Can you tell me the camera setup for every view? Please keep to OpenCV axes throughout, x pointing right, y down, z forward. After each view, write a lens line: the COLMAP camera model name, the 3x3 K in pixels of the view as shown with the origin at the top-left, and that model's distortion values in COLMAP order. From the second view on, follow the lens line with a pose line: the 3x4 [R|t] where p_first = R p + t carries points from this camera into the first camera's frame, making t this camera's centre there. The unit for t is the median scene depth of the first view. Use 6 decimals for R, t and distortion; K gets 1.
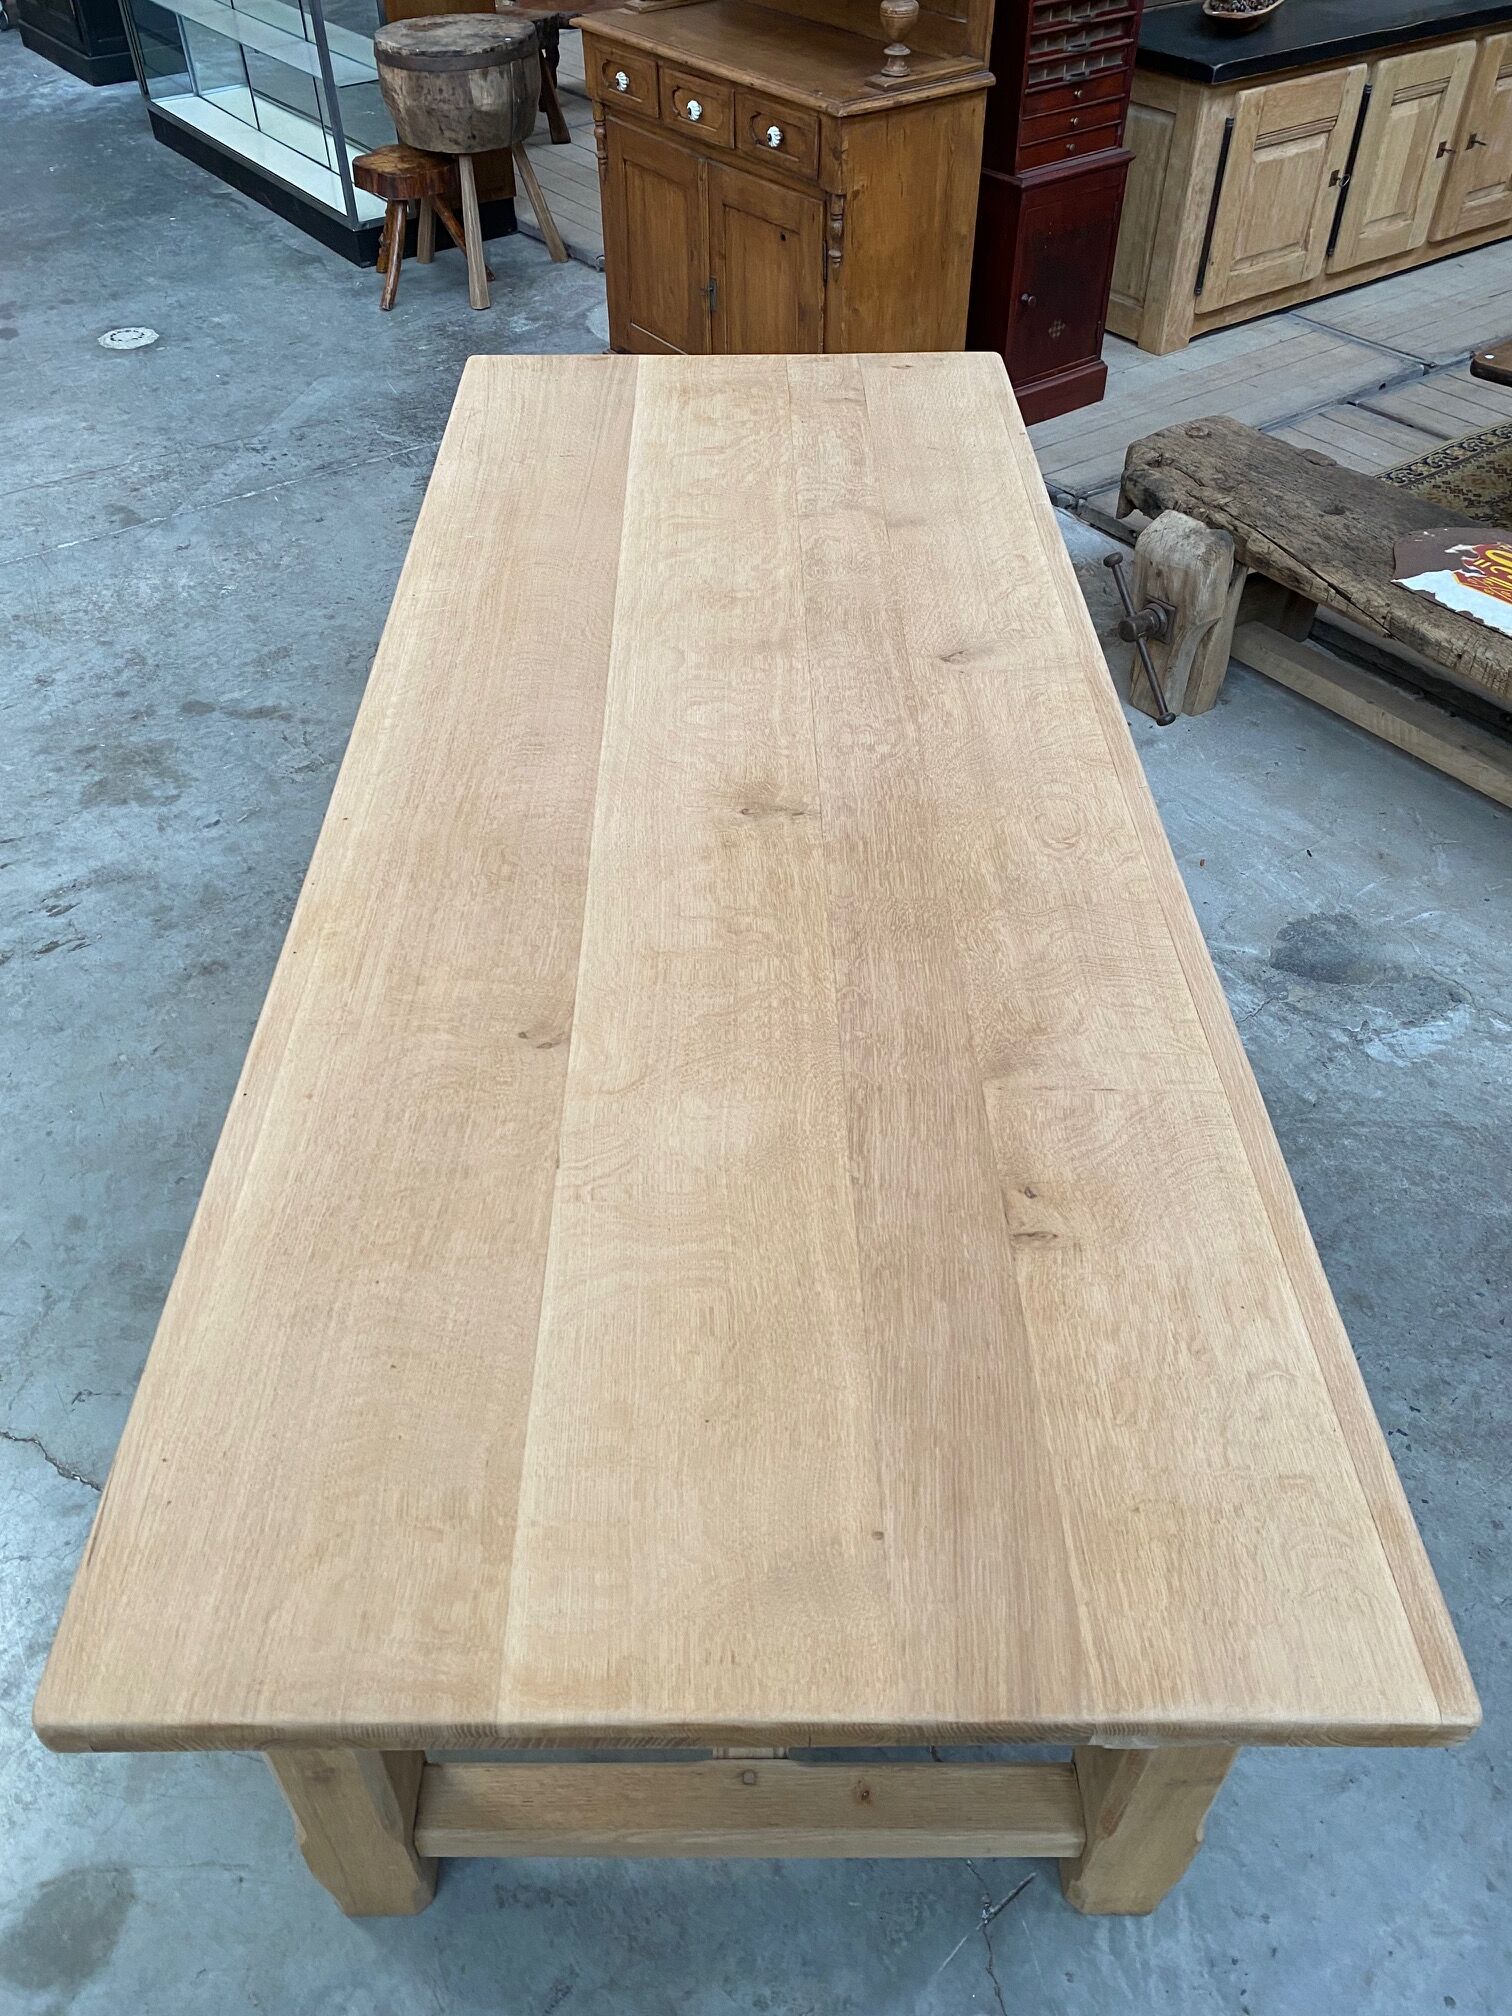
lens RADIAL K [[1542.4, 0, 738.9], [0, 1542.4, 1002.4], [0, 0, 1]] dist [0.012649, -0.001689]
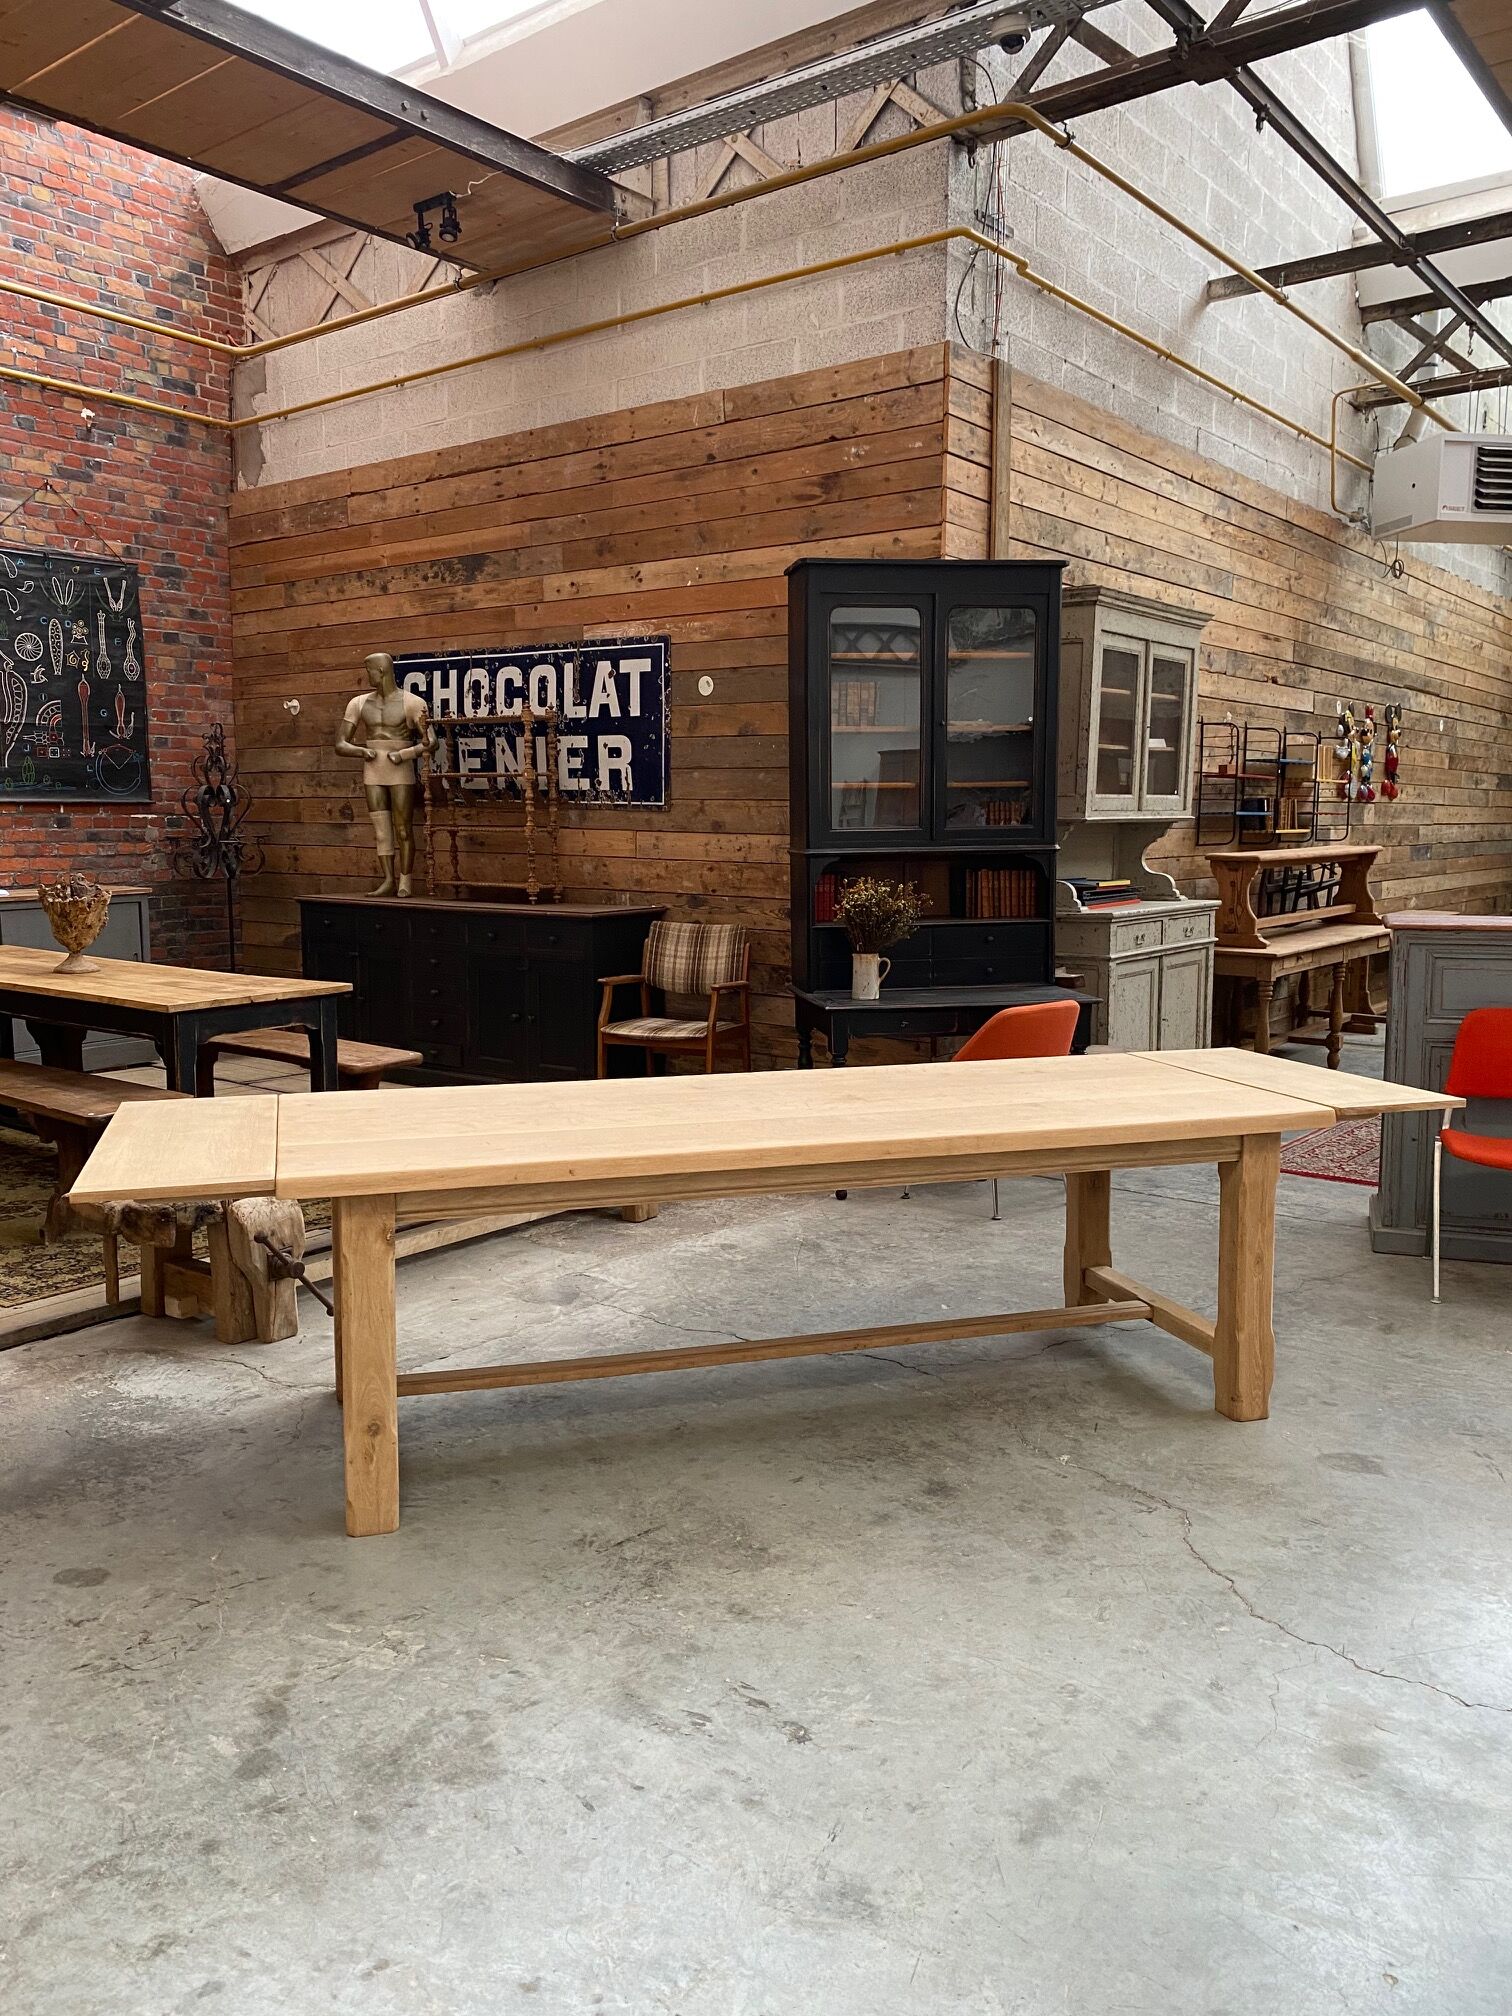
lens RADIAL K [[1538.6, 0, 739.7], [0, 1538.6, 1012.2], [0, 0, 1]] dist [0.026264, -0.031272]
pose [[-0.280815, -0.112002, 0.953204, -1.245369], [0.655231, 0.703333, 0.275673, -0.572987], [-0.701296, 0.701982, -0.124119, 0.811560]]
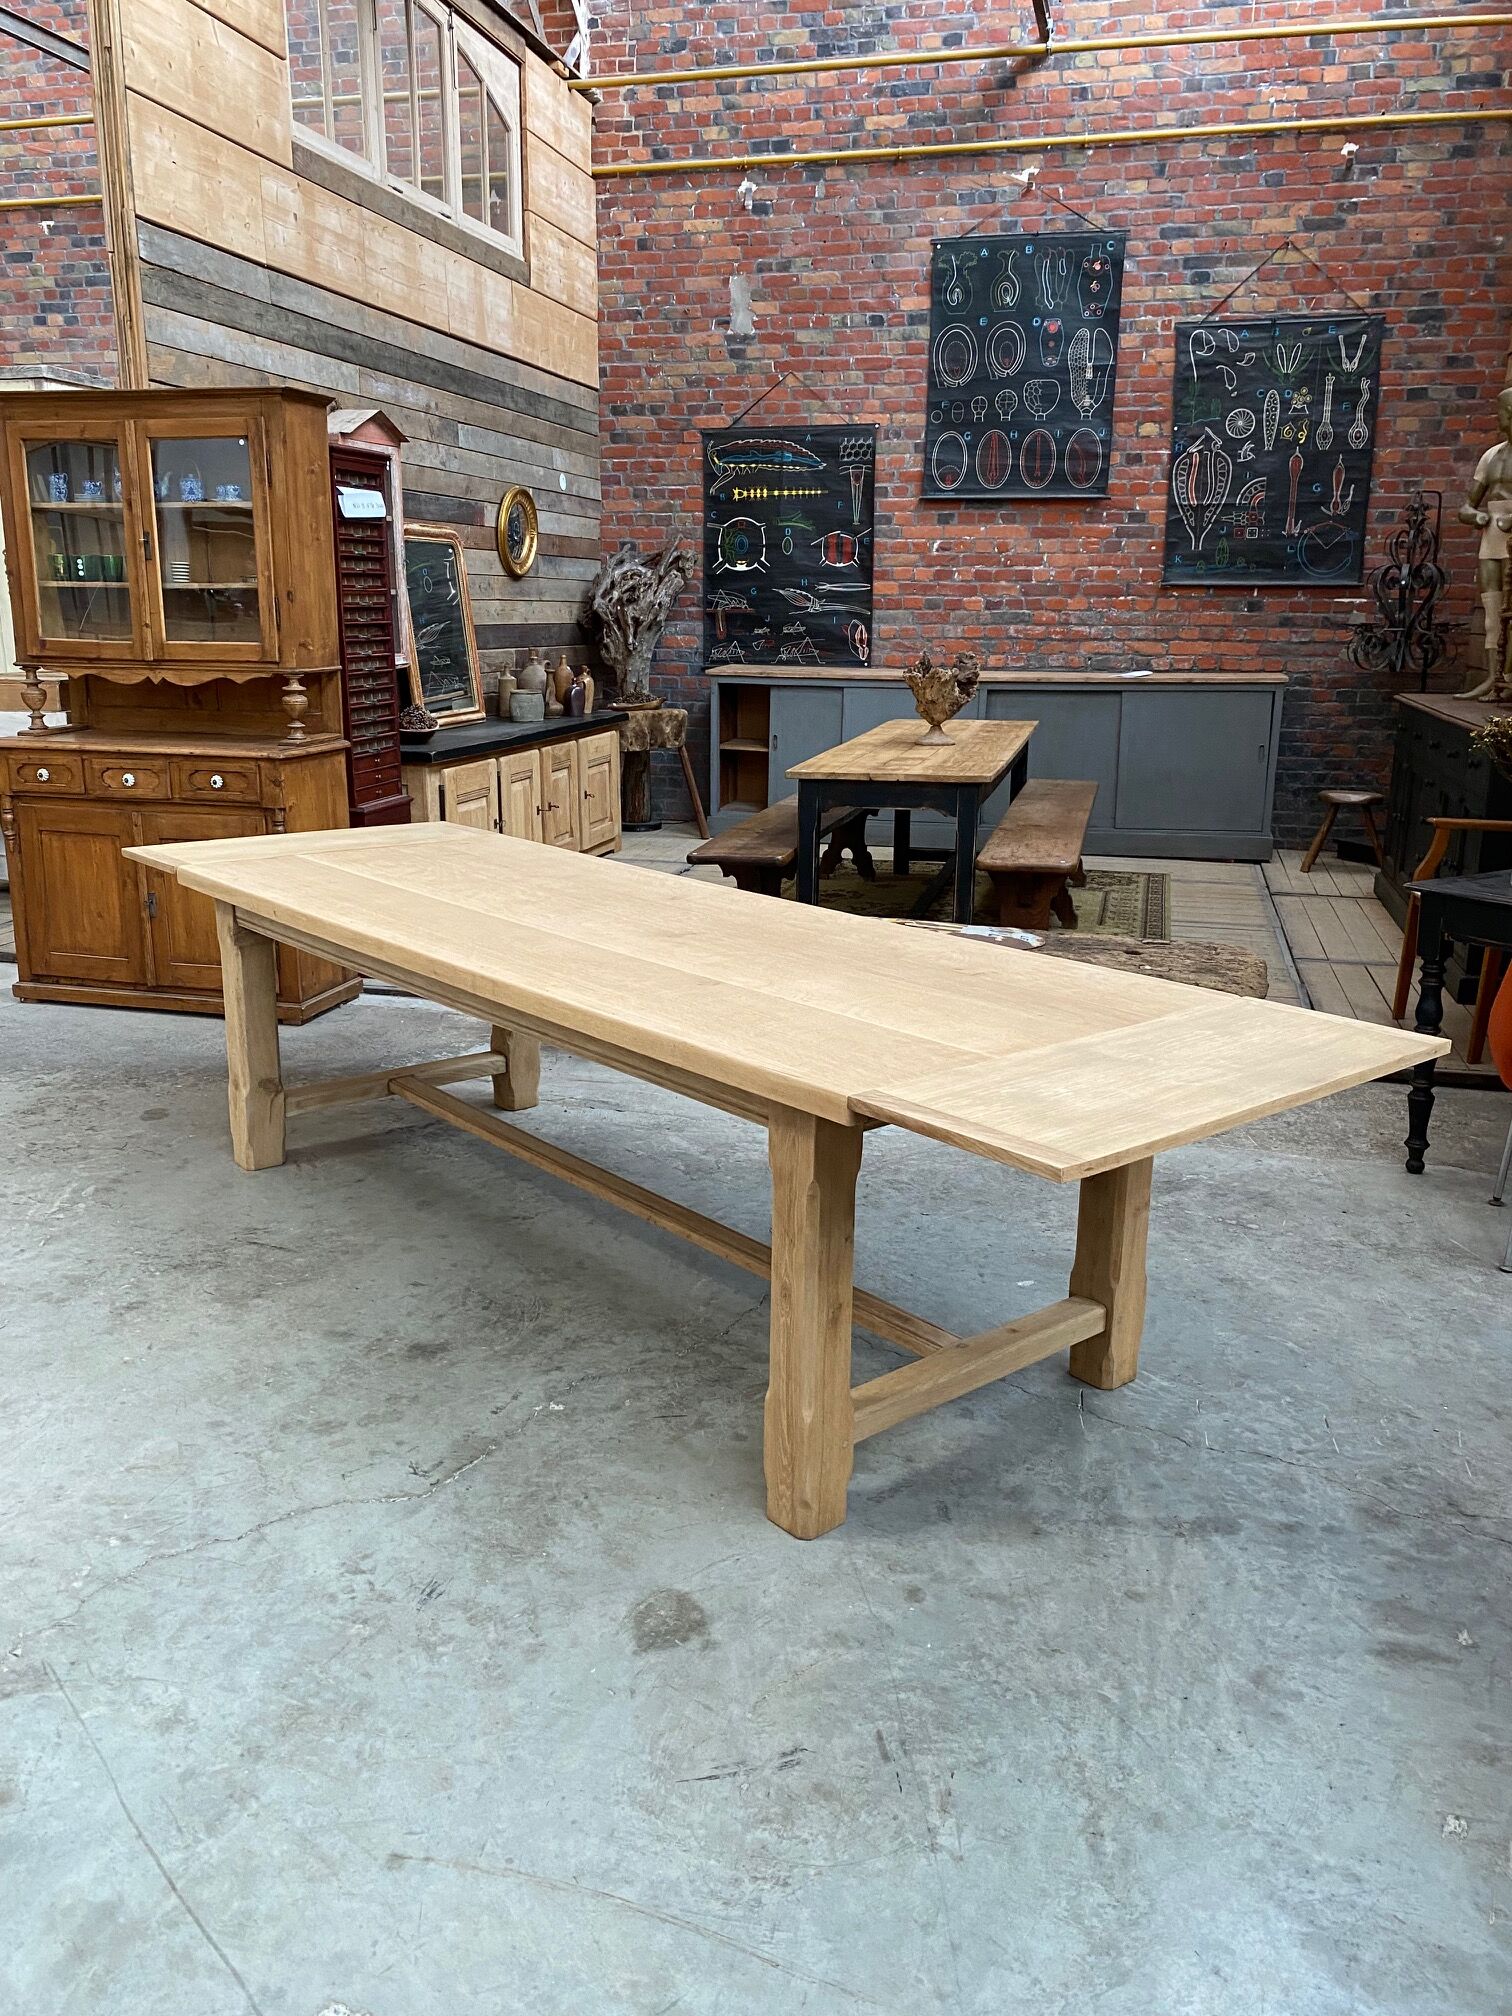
lens RADIAL K [[1542.4, 0, 738.9], [0, 1542.4, 1002.4], [0, 0, 1]] dist [0.012649, -0.001689]
pose [[0.766178, -0.145635, 0.625909, -0.663227], [0.425535, 0.844827, -0.324326, 0.345558], [-0.481552, 0.514837, 0.709261, -0.164627]]
